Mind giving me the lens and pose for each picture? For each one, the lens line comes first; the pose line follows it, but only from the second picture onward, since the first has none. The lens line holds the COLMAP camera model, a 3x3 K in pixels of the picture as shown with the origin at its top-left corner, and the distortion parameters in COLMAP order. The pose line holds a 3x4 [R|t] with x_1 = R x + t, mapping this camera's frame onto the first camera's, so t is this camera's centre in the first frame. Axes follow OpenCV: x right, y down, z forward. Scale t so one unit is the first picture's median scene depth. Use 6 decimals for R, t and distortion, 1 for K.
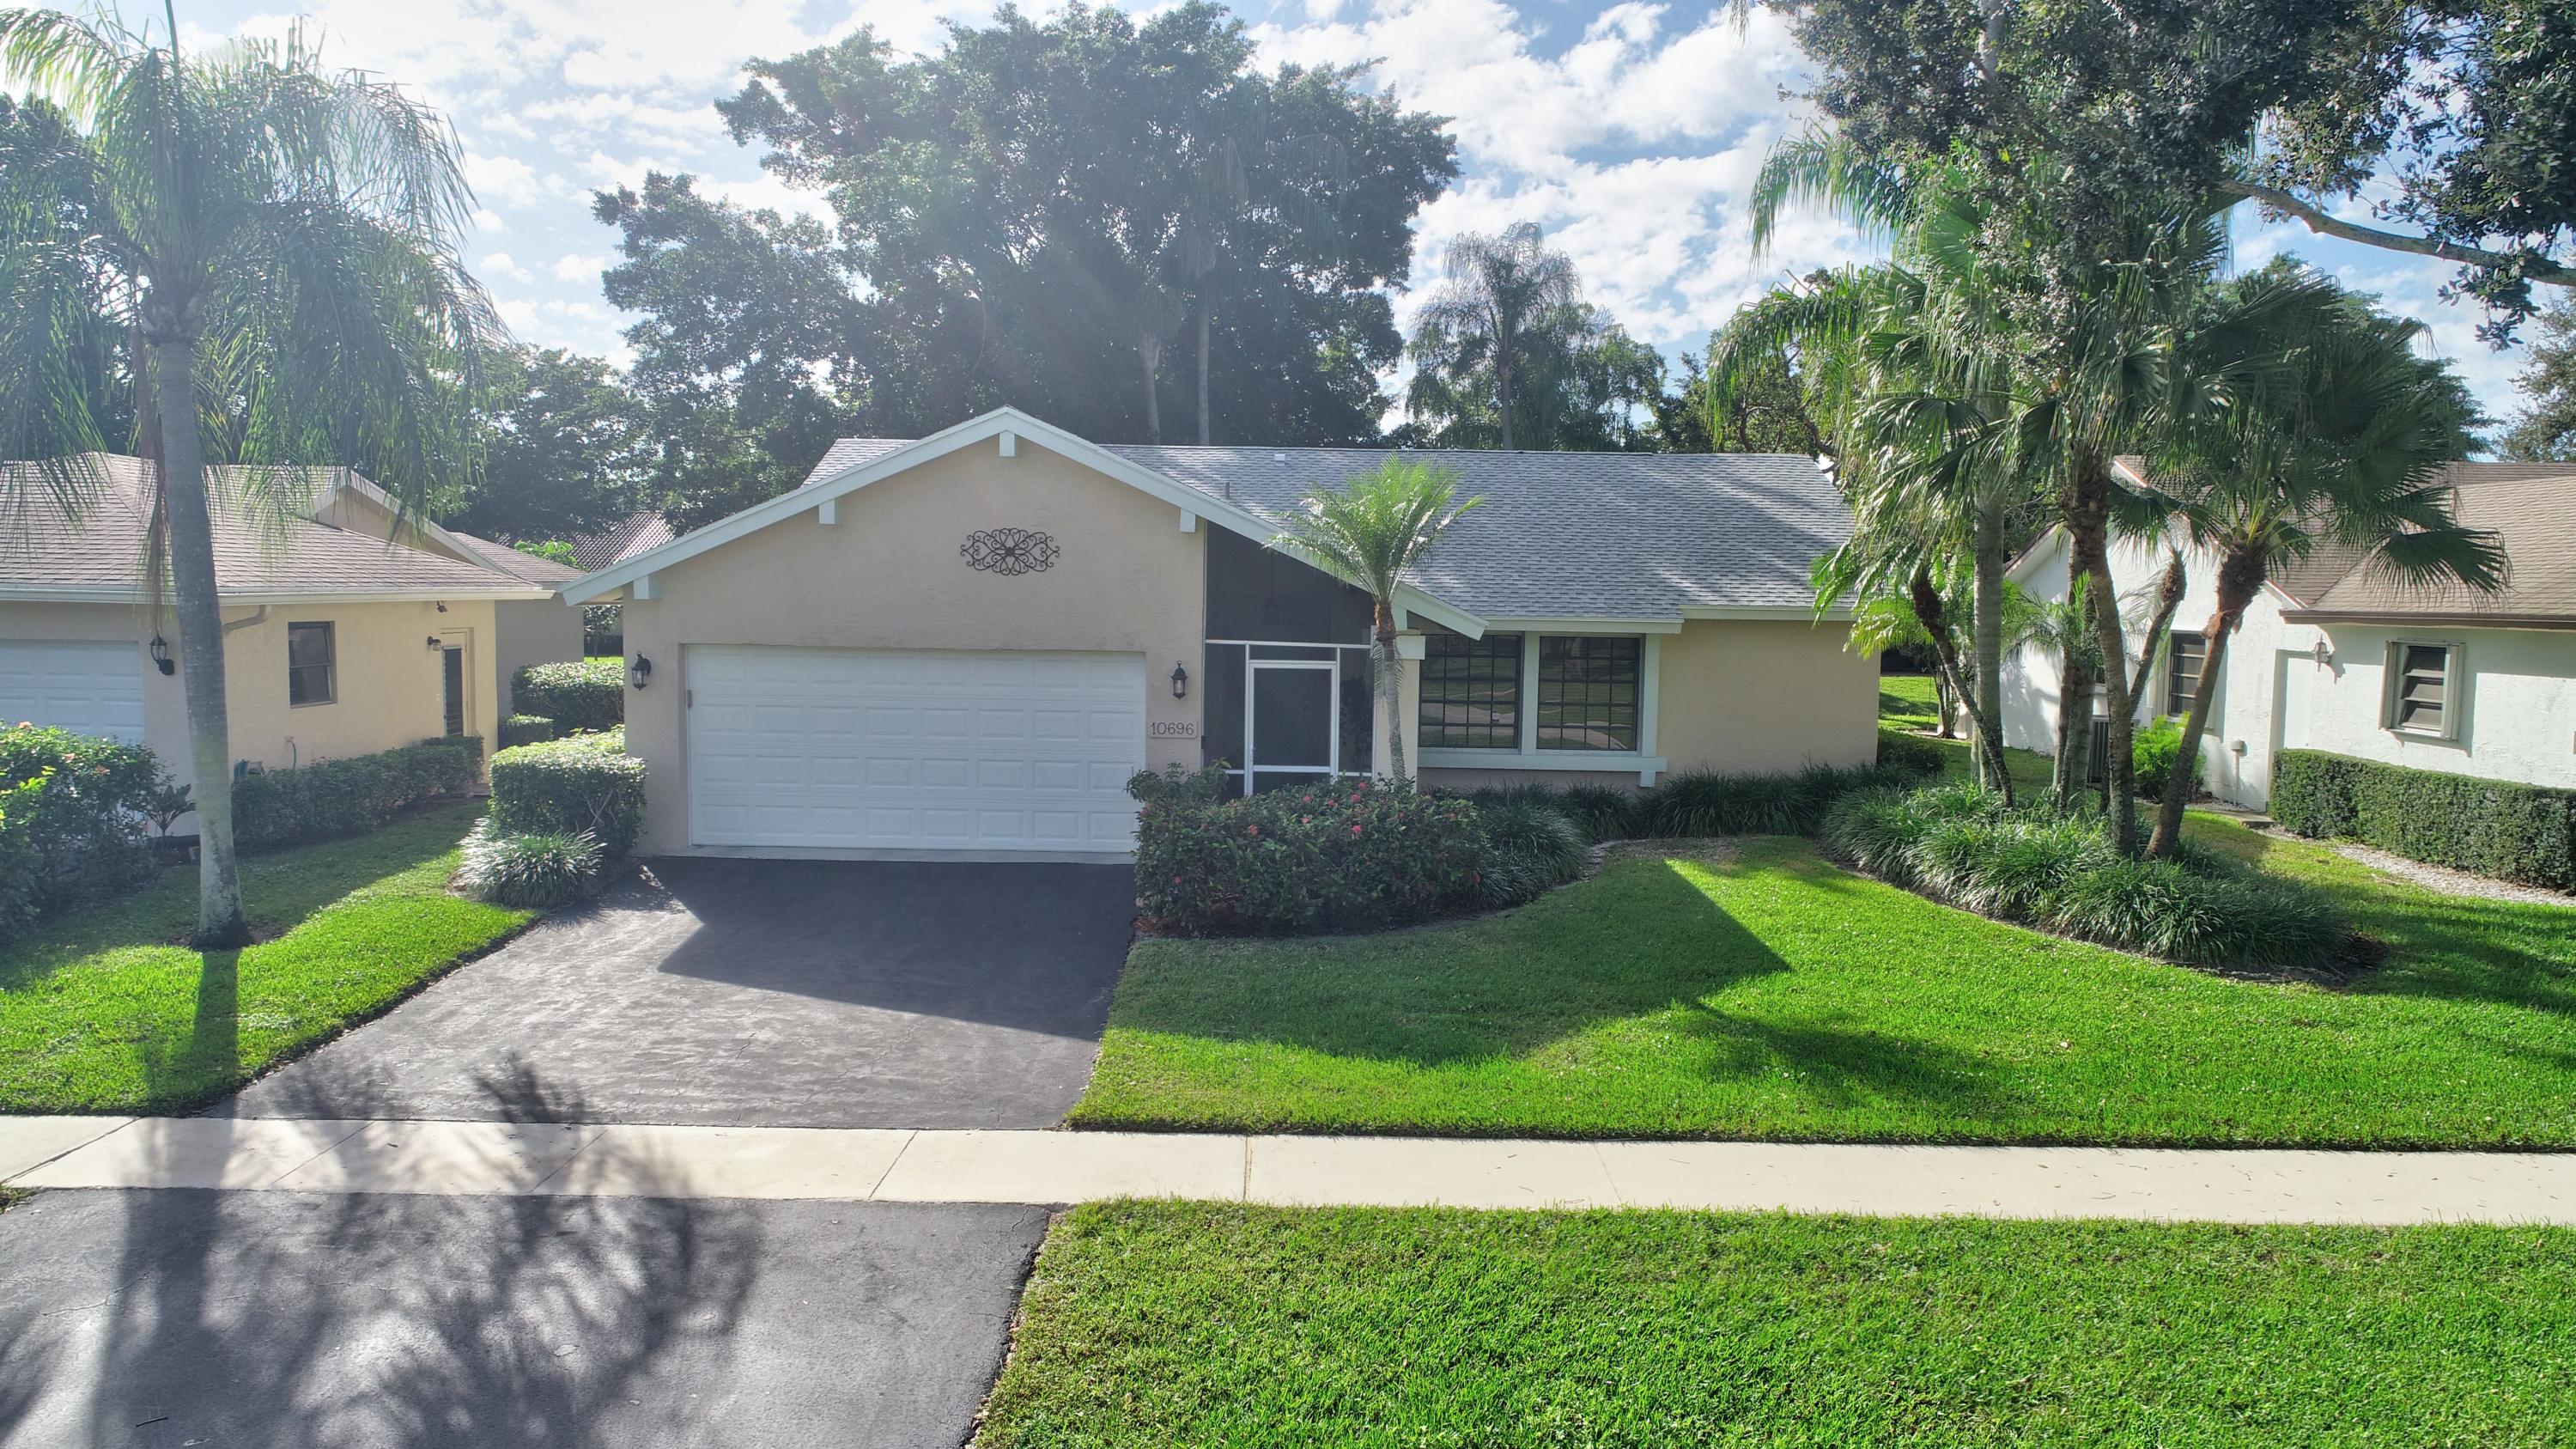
lens RADIAL K [[1720.6, 0, 1288.0], [0, 1720.6, 724.5], [0, 0, 1]] dist [-0.001620, -0.002566]
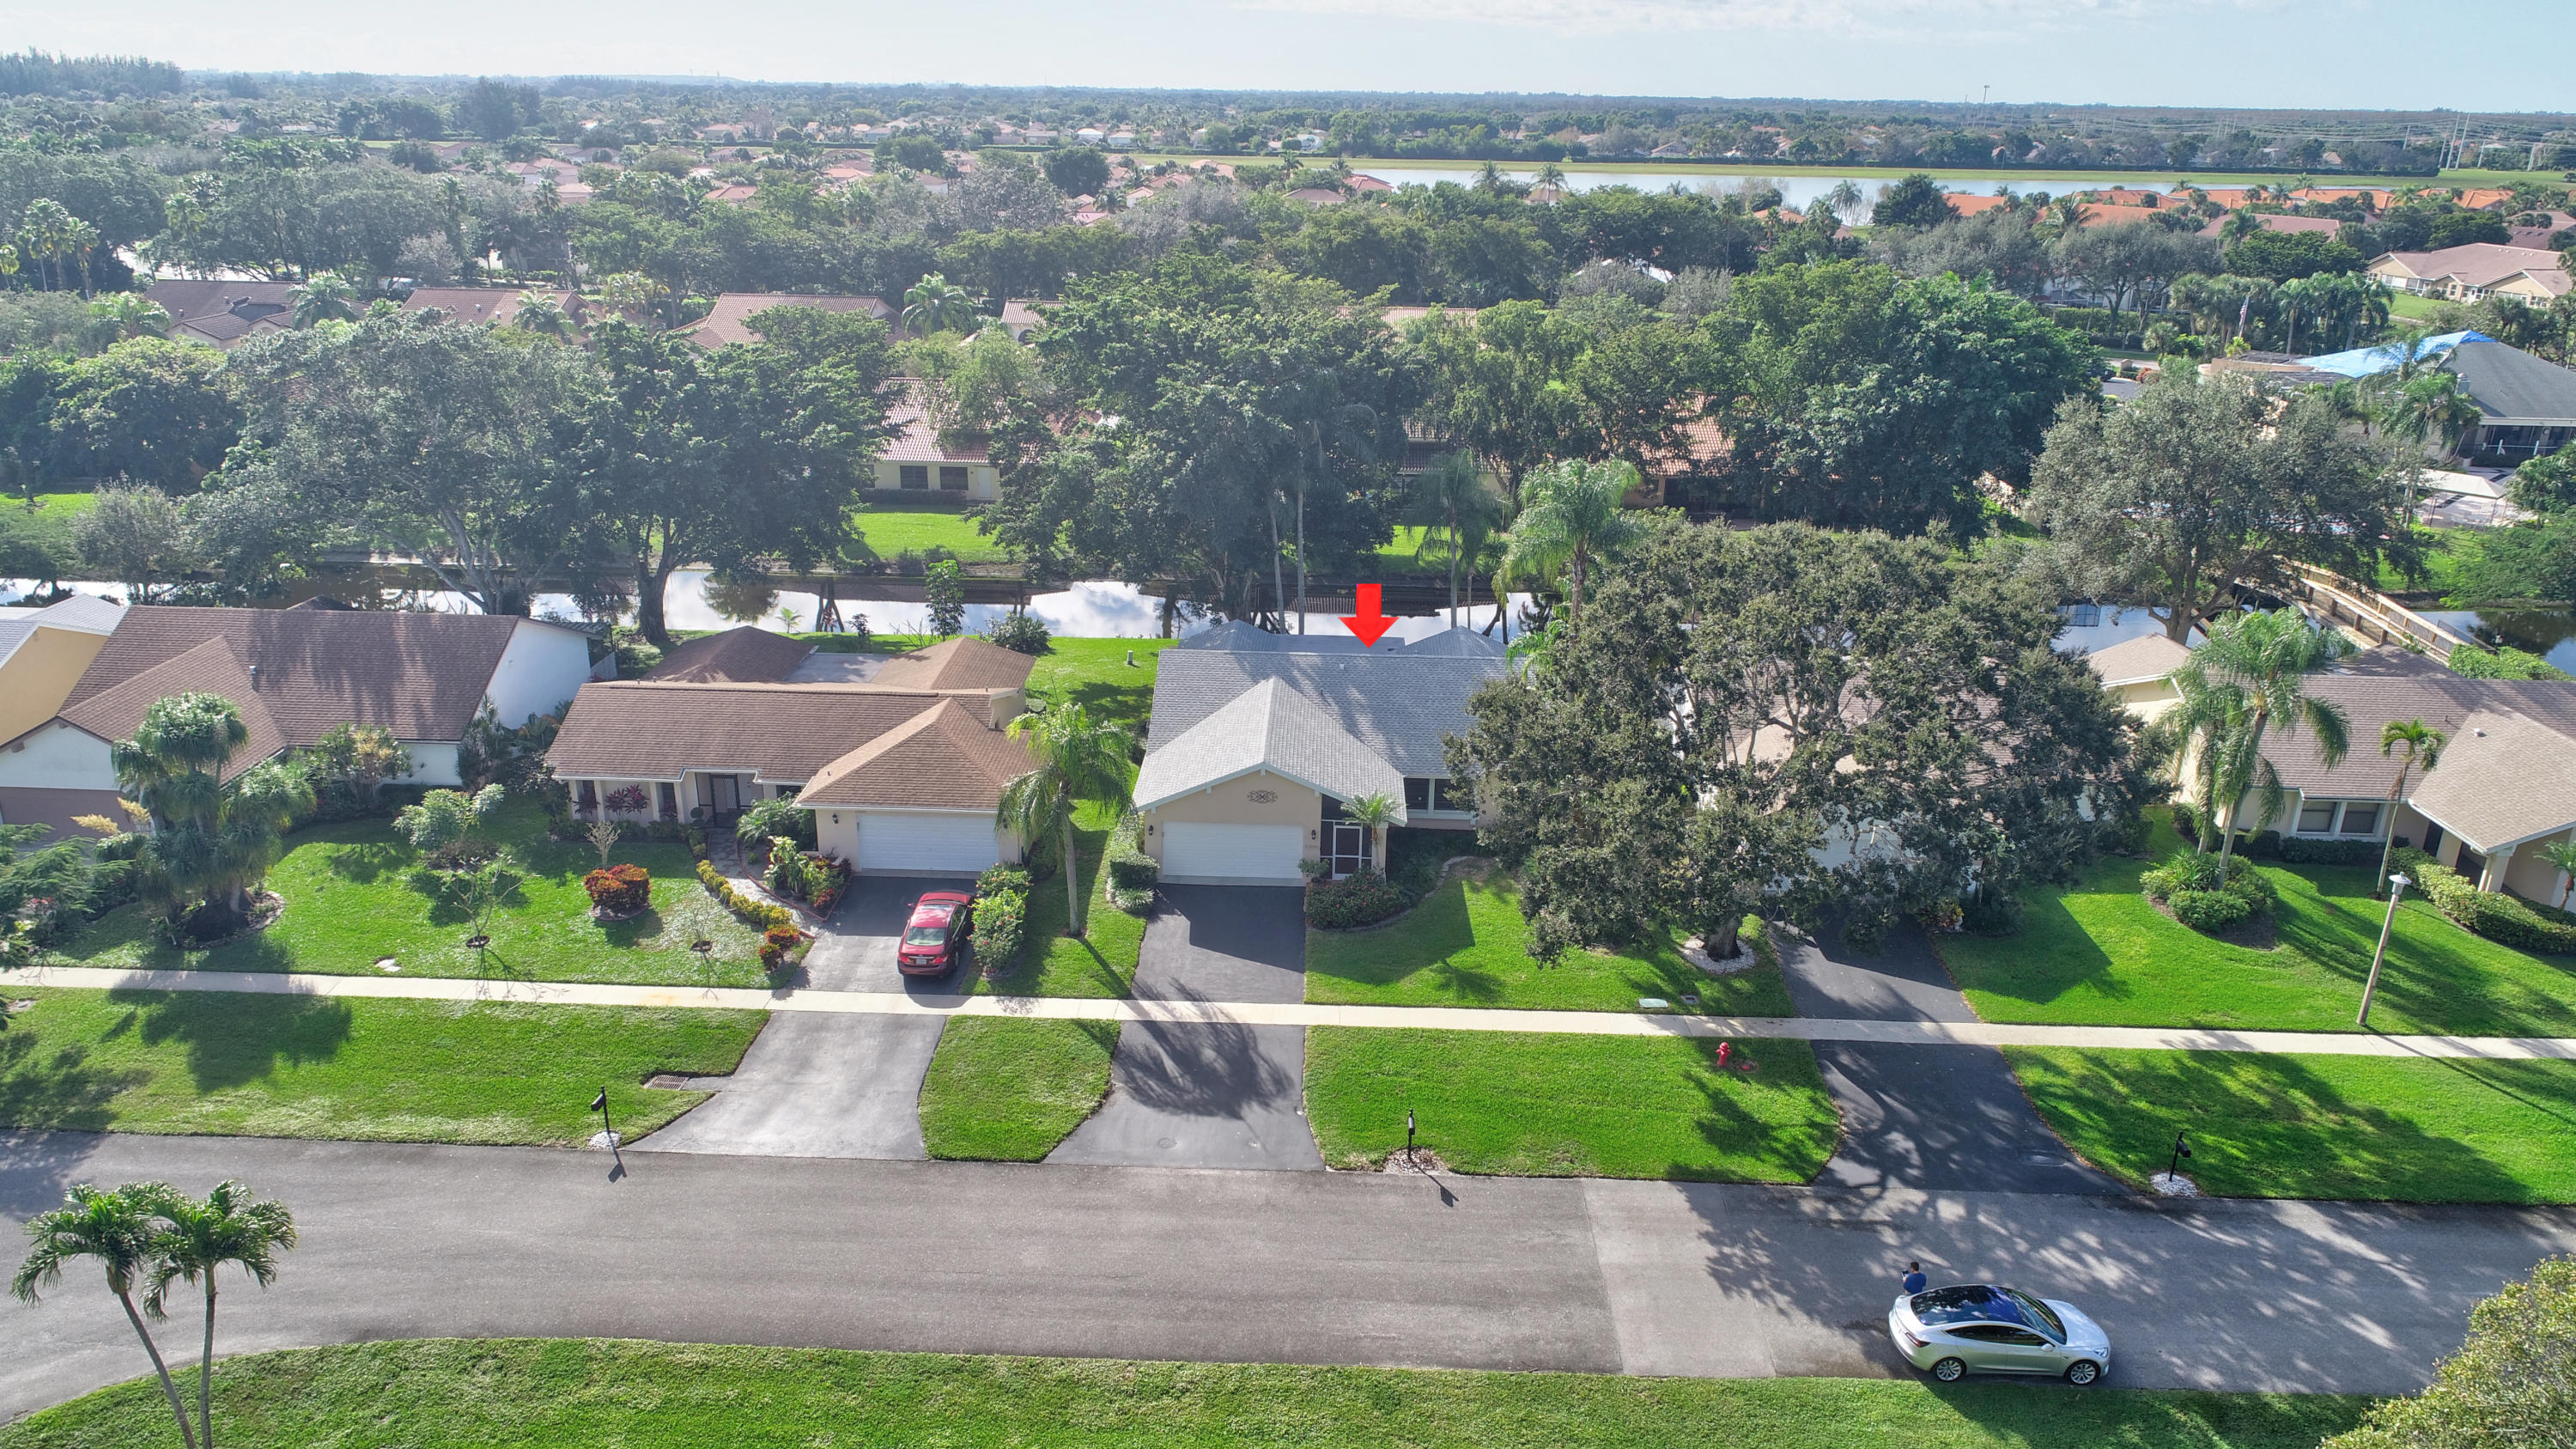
lens RADIAL K [[1720.6, 0, 1288.0], [0, 1720.6, 724.5], [0, 0, 1]] dist [-0.001620, -0.002566]
pose [[0.999722, 0.008741, -0.021877, -0.058364], [-0.002492, 0.962647, 0.270747, -1.577811], [0.023426, -0.270618, 0.962402, -2.983546]]
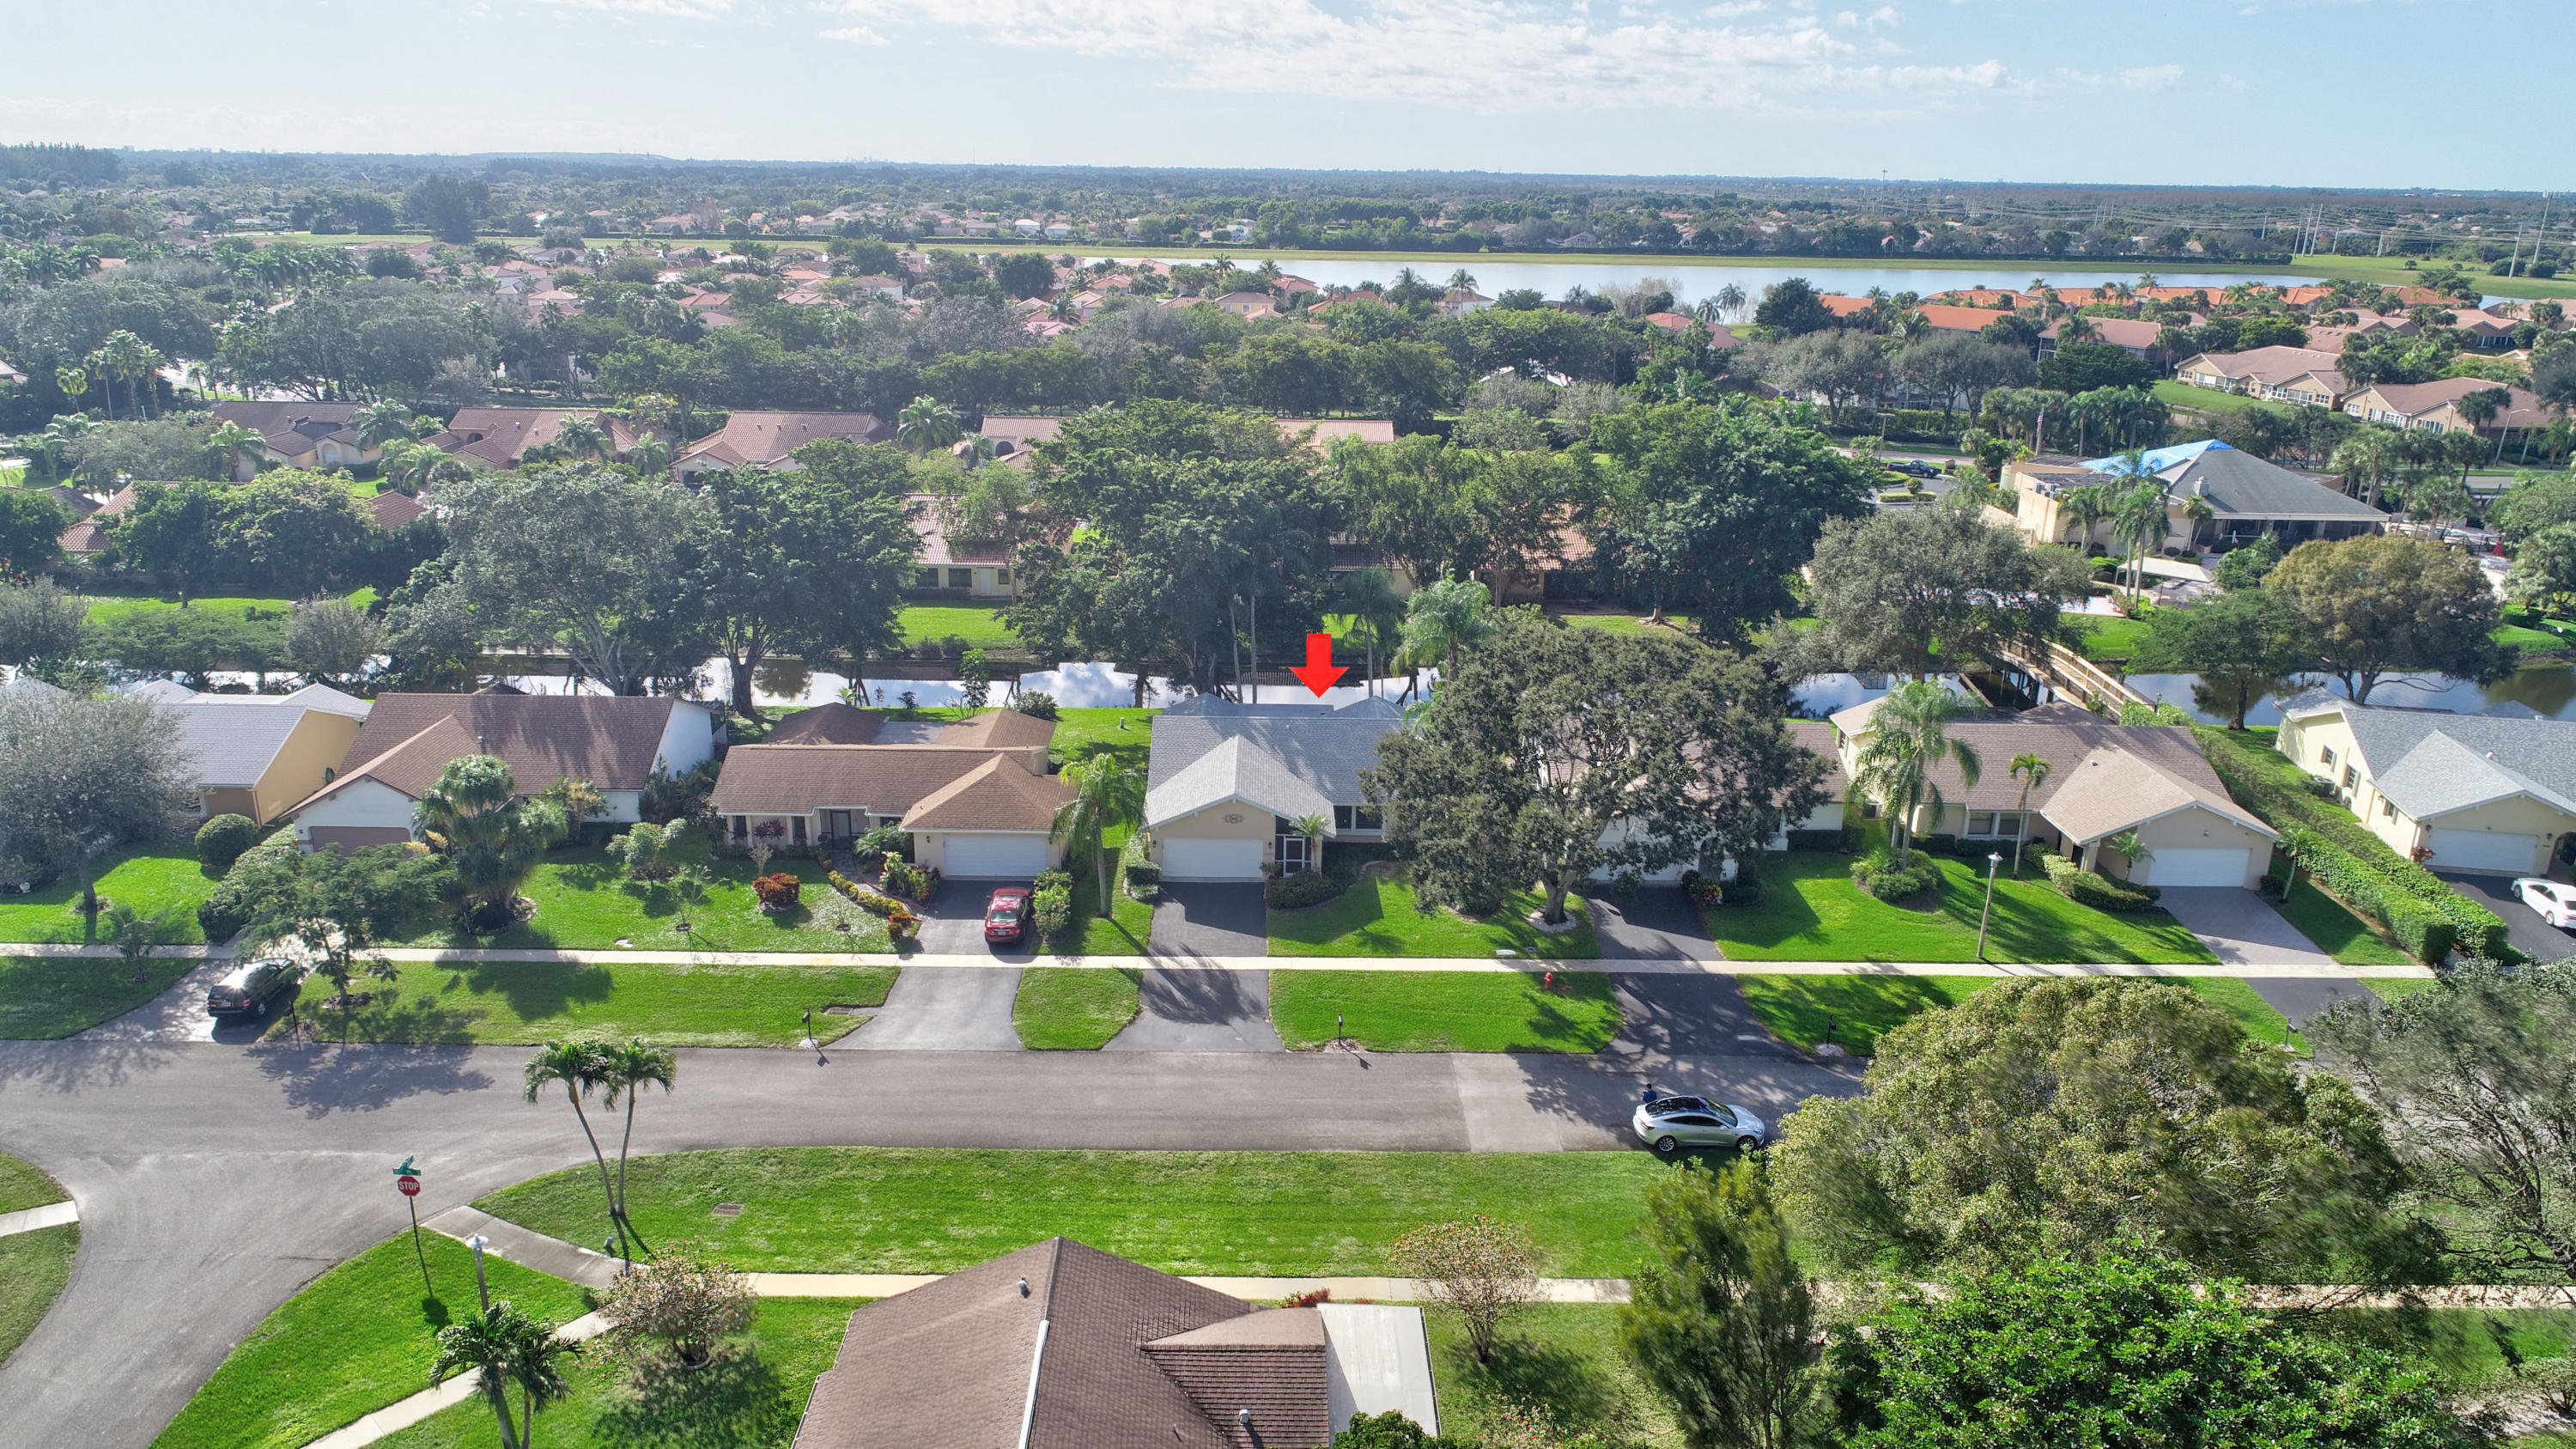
lens RADIAL K [[1720.6, 0, 1288.0], [0, 1720.6, 724.5], [0, 0, 1]] dist [-0.001620, -0.002566]
pose [[0.999850, -0.004919, 0.016589, -0.126636], [0.000930, 0.972630, 0.232358, -2.006146], [-0.017277, -0.232307, 0.972489, -4.866499]]
